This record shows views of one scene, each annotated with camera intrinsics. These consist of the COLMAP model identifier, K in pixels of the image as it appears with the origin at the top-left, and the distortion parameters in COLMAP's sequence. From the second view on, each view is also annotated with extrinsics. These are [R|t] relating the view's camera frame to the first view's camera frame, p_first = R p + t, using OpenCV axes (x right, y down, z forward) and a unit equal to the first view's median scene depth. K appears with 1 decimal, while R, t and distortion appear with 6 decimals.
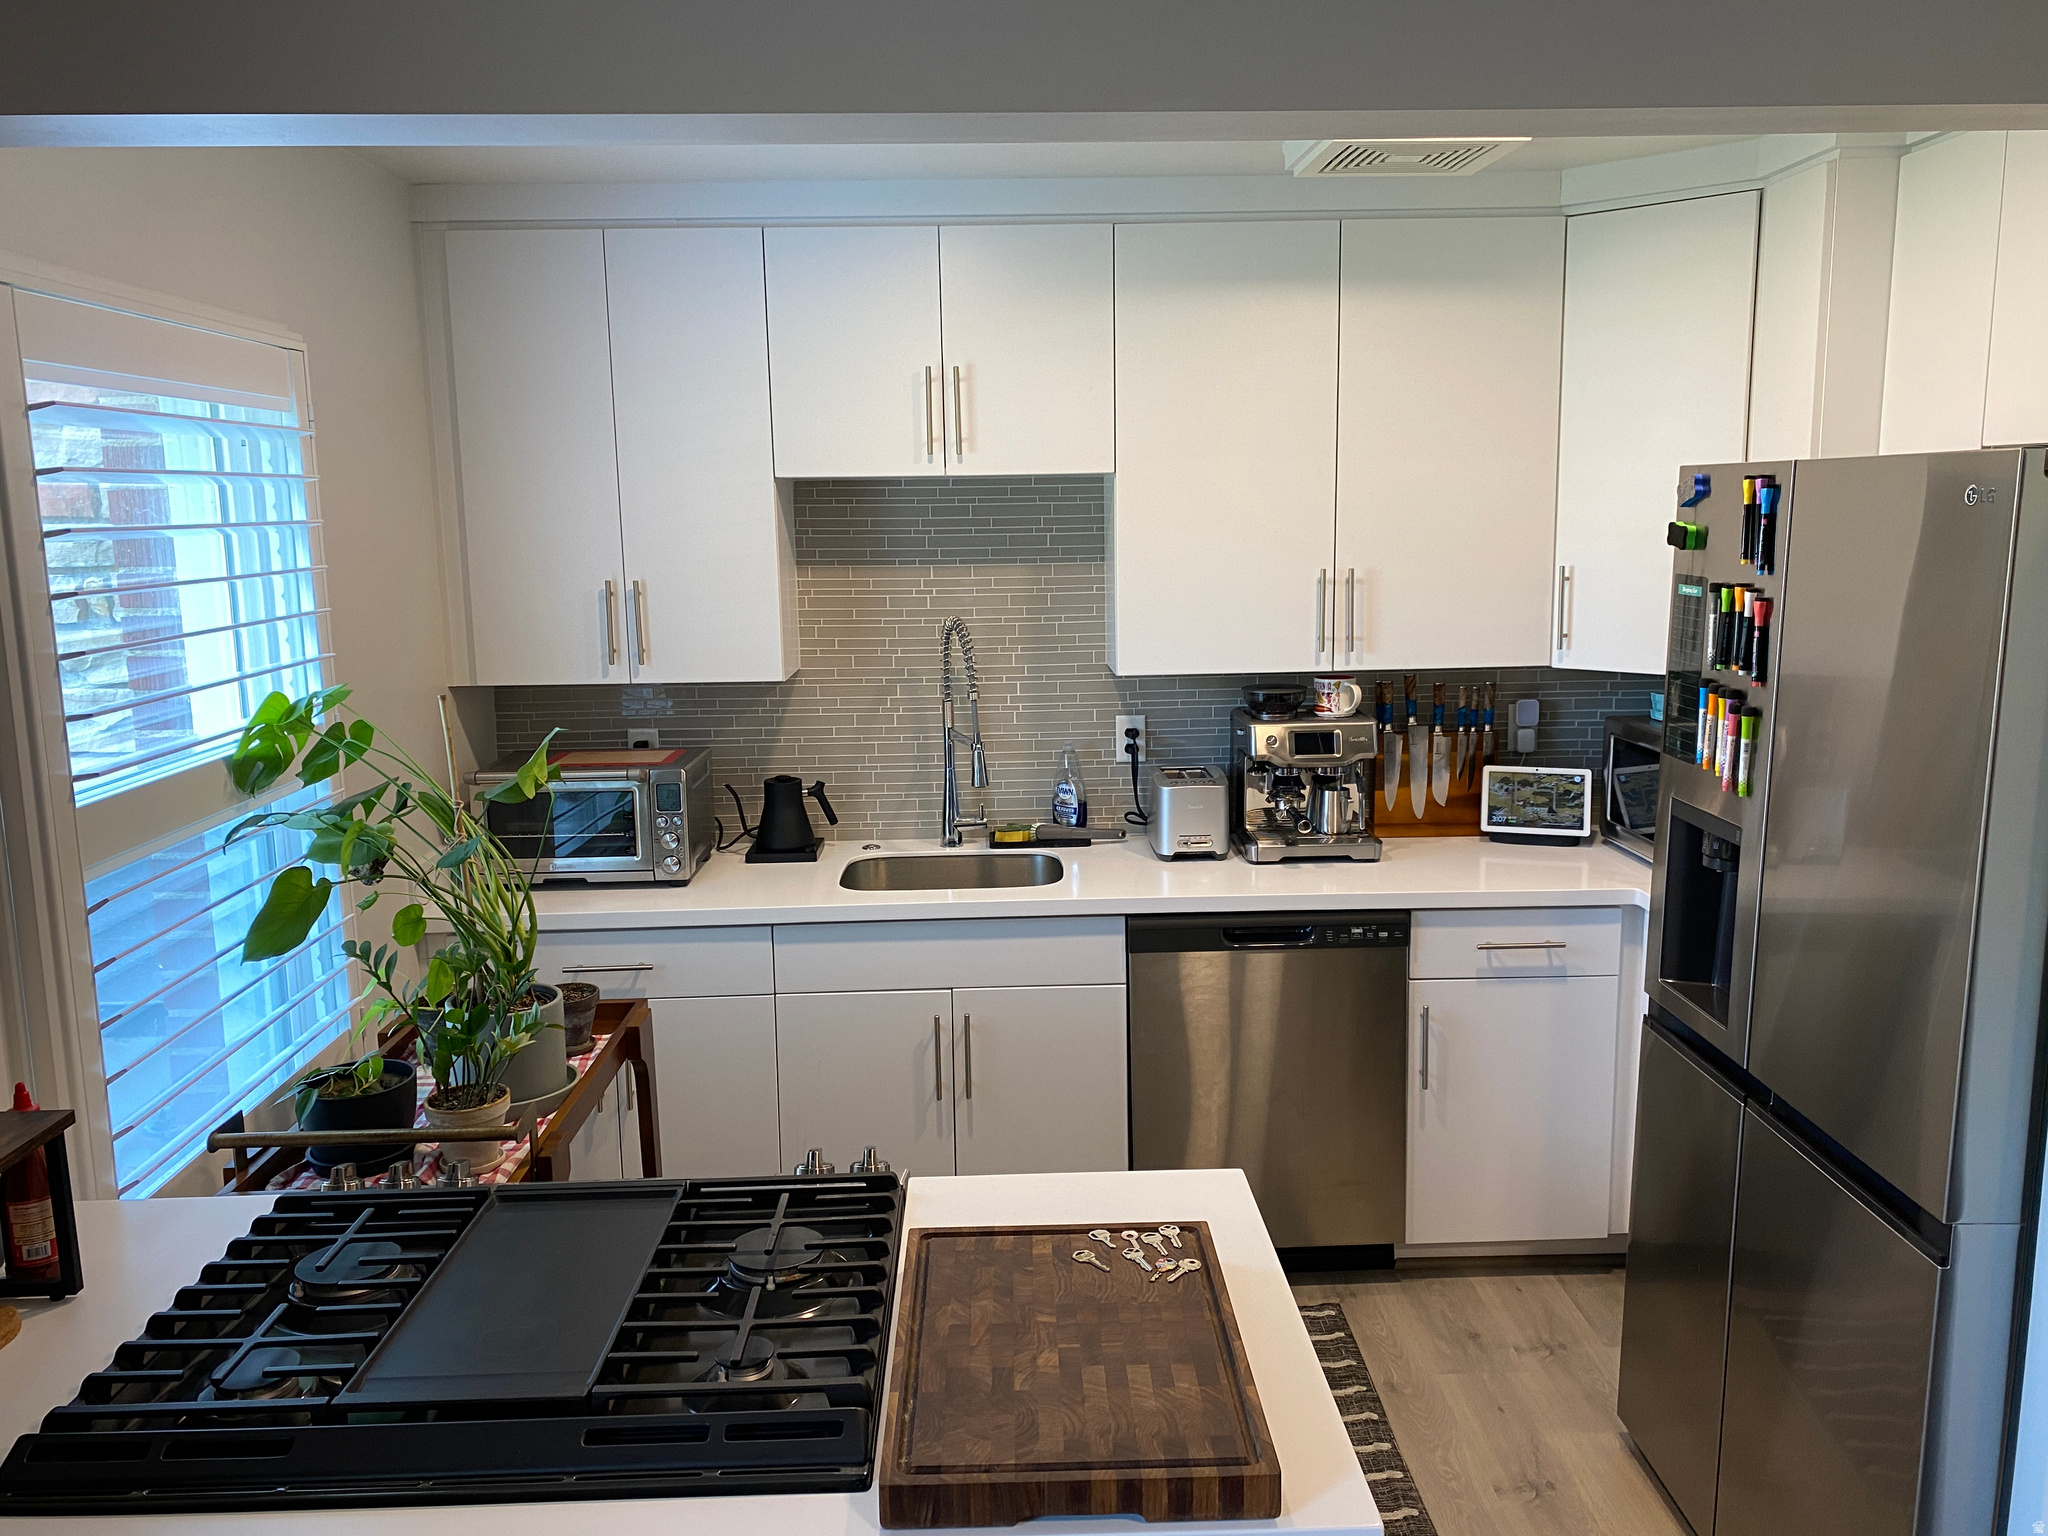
lens RADIAL K [[1581.8, 0, 1035.7], [0, 1581.8, 756.2], [0, 0, 1]] dist [0.044542, -0.059009]
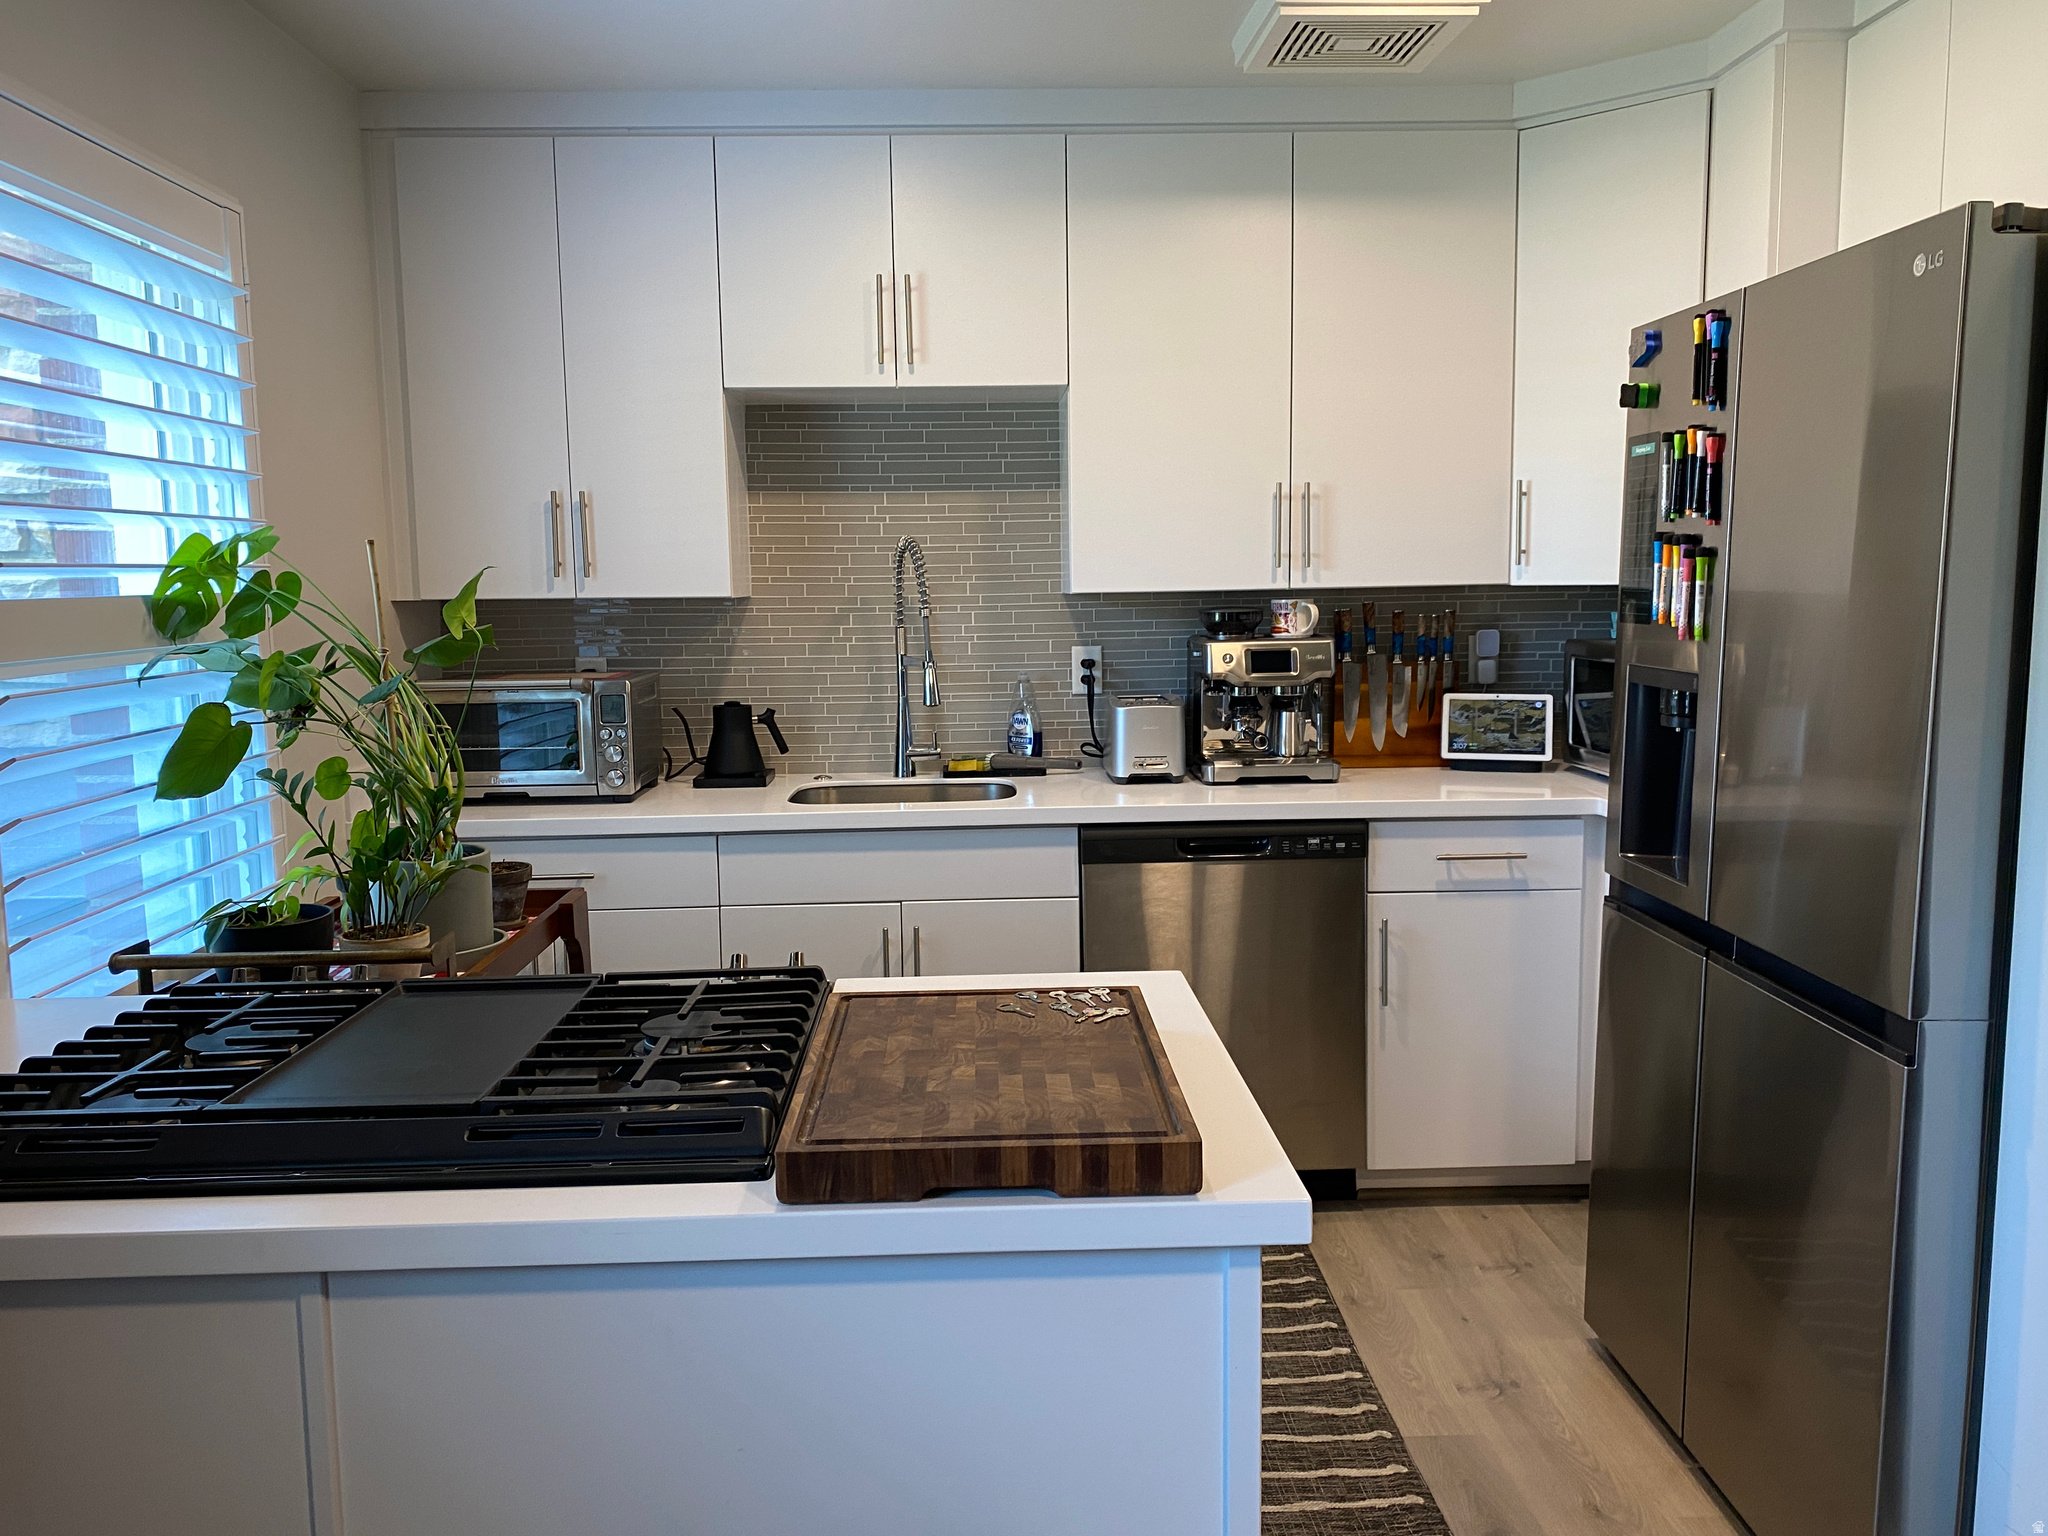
lens RADIAL K [[1581.8, 0, 1021.3], [0, 1581.8, 774.2], [0, 0, 1]] dist [0.044542, -0.059009]
pose [[0.999992, 0.000299, 0.003974, 0.017357], [-0.000126, 0.999053, -0.043516, 0.109987], [-0.003983, 0.043515, 0.999045, 0.019904]]
